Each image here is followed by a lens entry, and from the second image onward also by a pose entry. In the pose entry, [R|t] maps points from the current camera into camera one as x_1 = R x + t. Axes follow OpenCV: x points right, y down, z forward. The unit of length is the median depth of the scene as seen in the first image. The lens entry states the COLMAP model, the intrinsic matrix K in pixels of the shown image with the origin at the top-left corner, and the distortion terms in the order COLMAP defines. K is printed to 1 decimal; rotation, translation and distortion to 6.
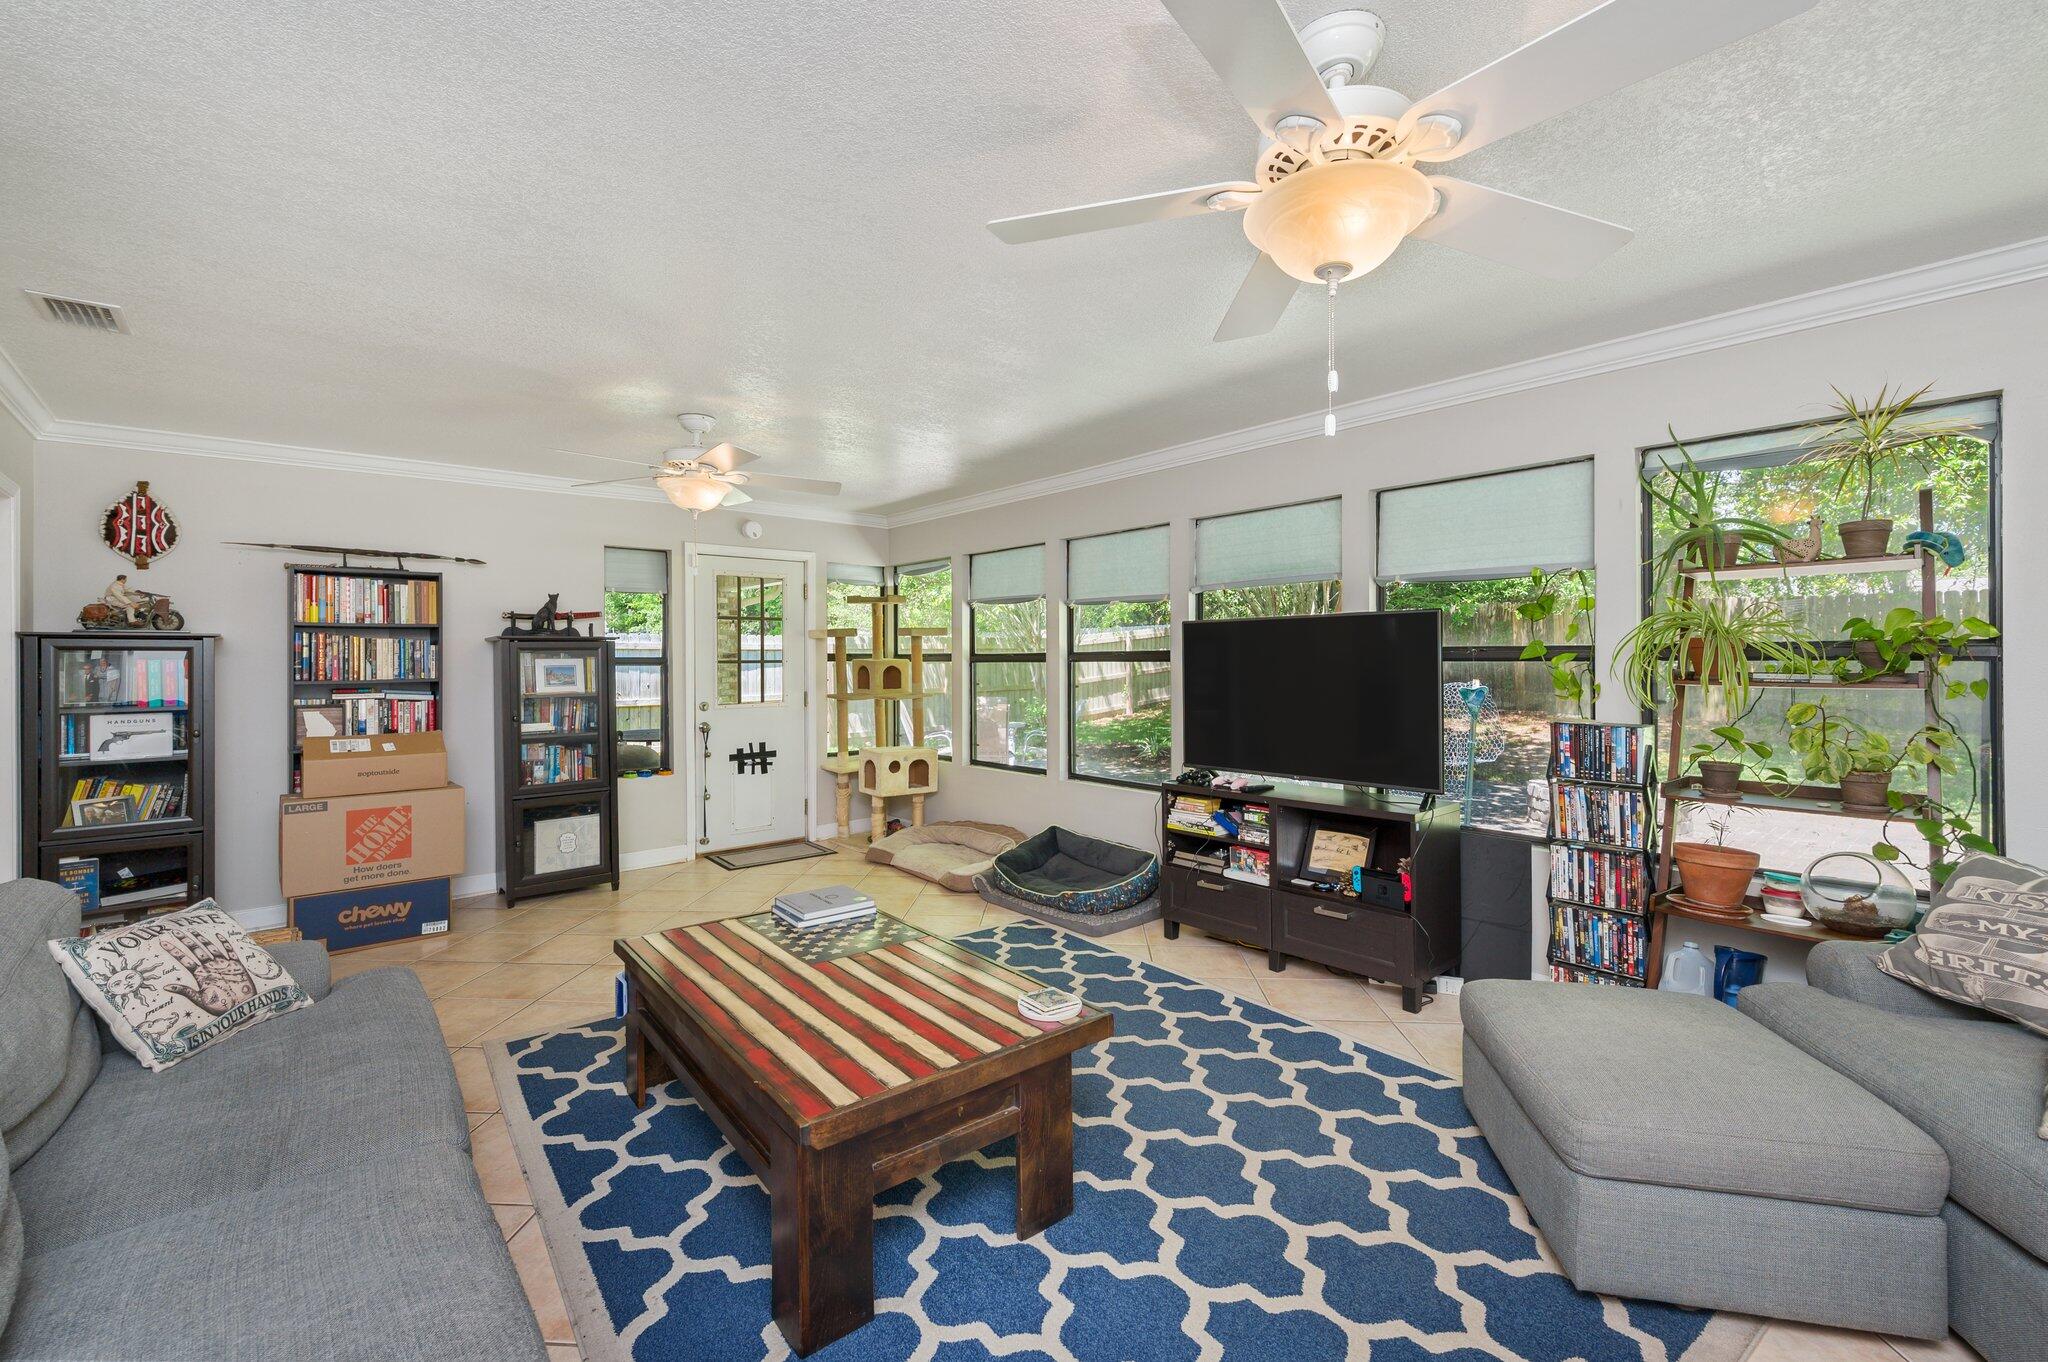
lens RADIAL K [[862.7, 0, 1022.9], [0, 862.7, 663.6], [0, 0, 1]] dist [-0.000422, -0.000064]
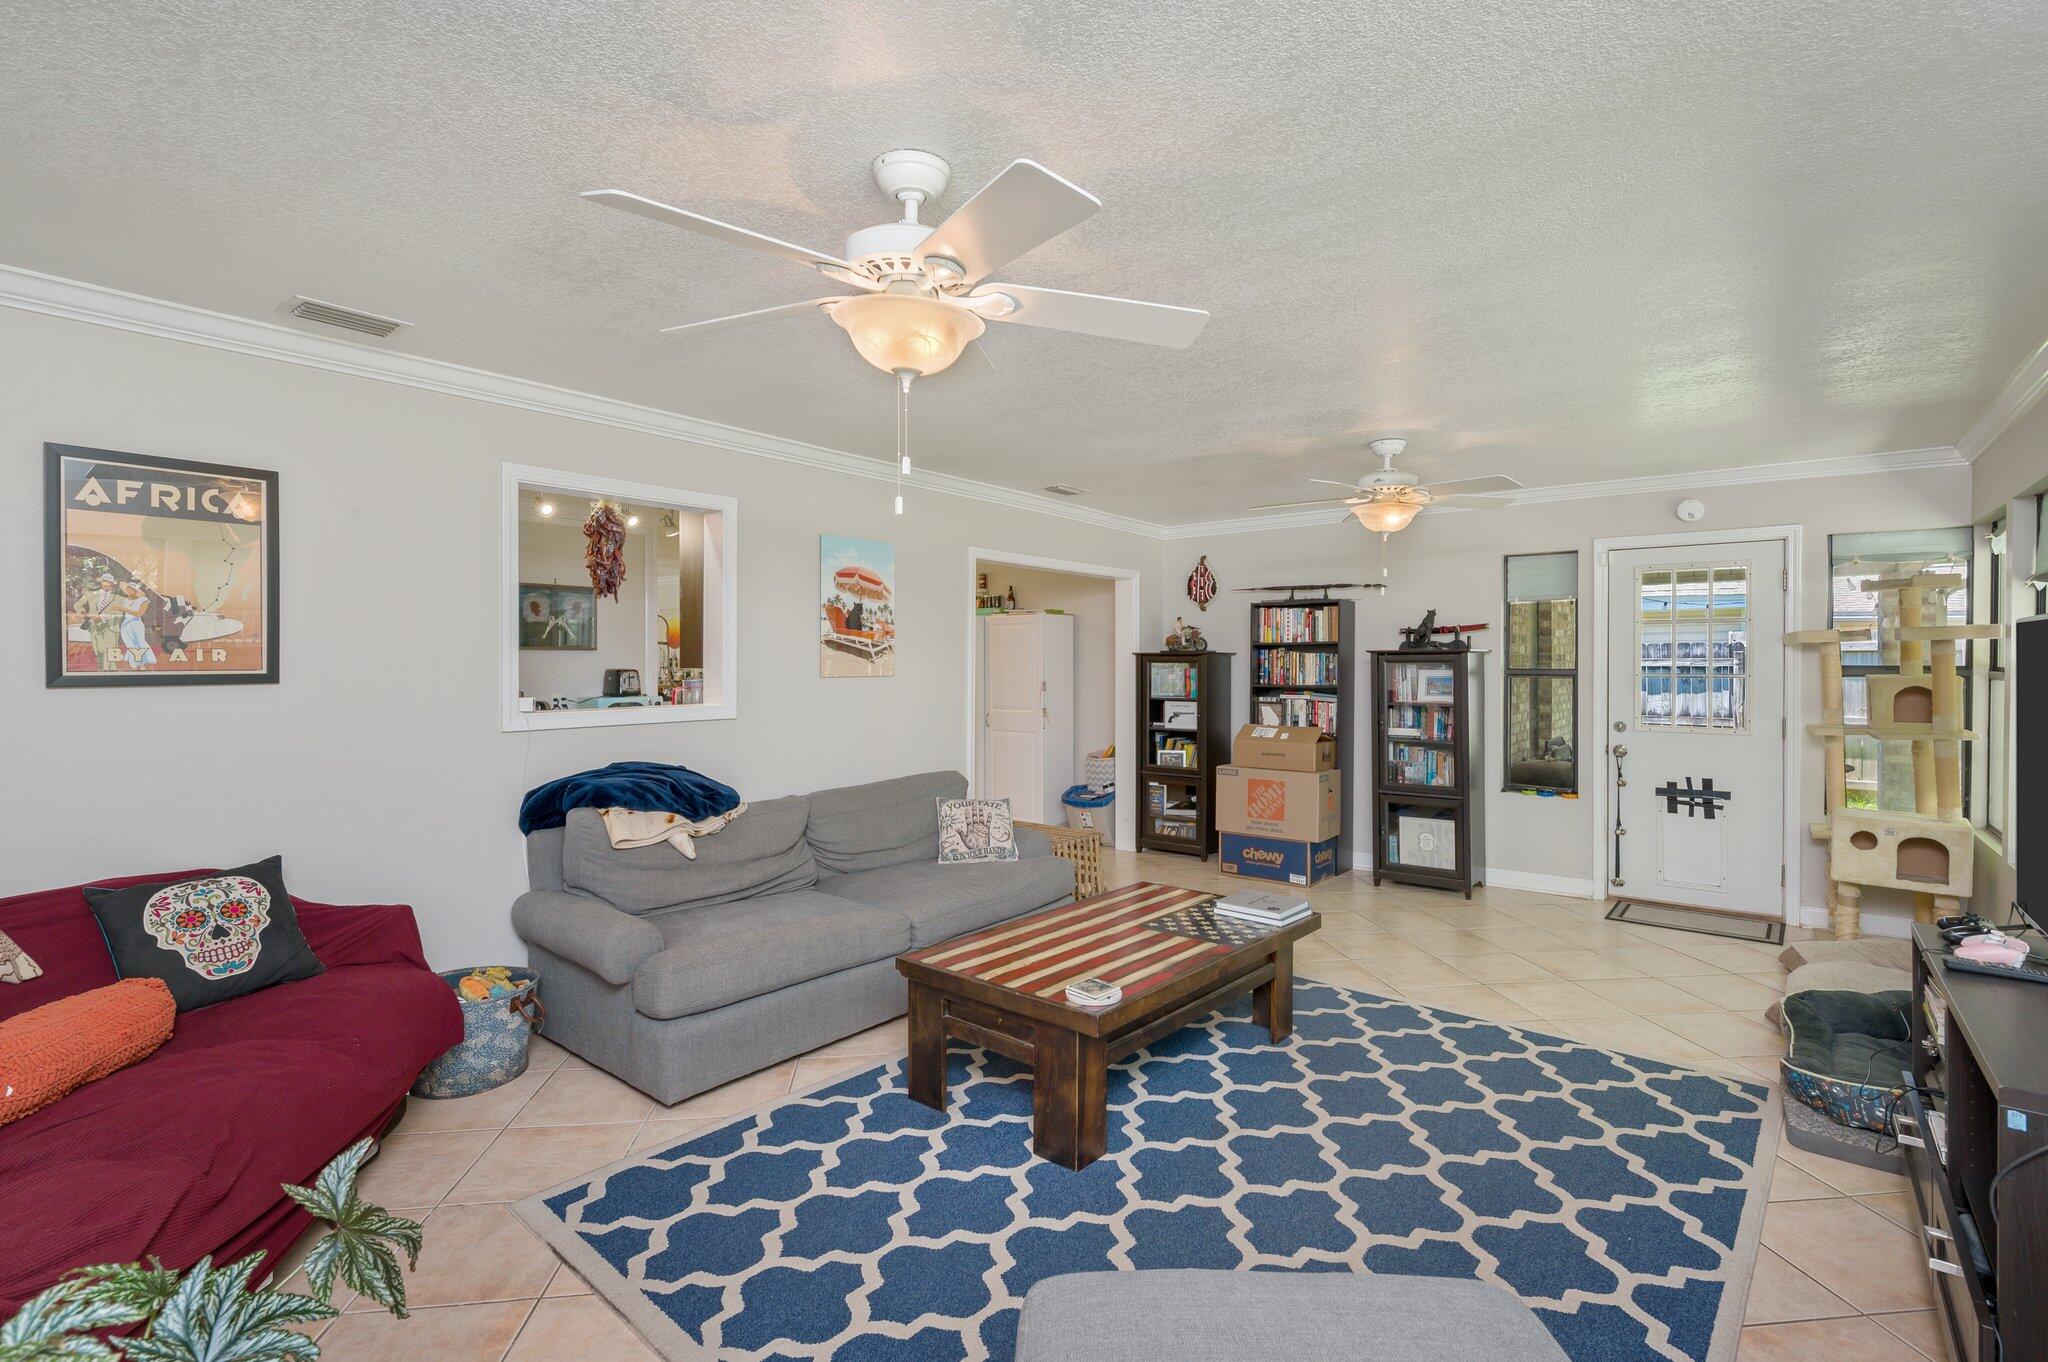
lens RADIAL K [[936.0, 0, 1024.0], [0, 936.0, 681.0], [0, 0, 1]] dist [0.000746, -0.000174]
pose [[0.195642, 0.027553, -0.980288, 0.569622], [-0.005468, 0.999620, 0.027005, -0.023652], [0.980660, 0.000077, 0.195718, 0.312365]]
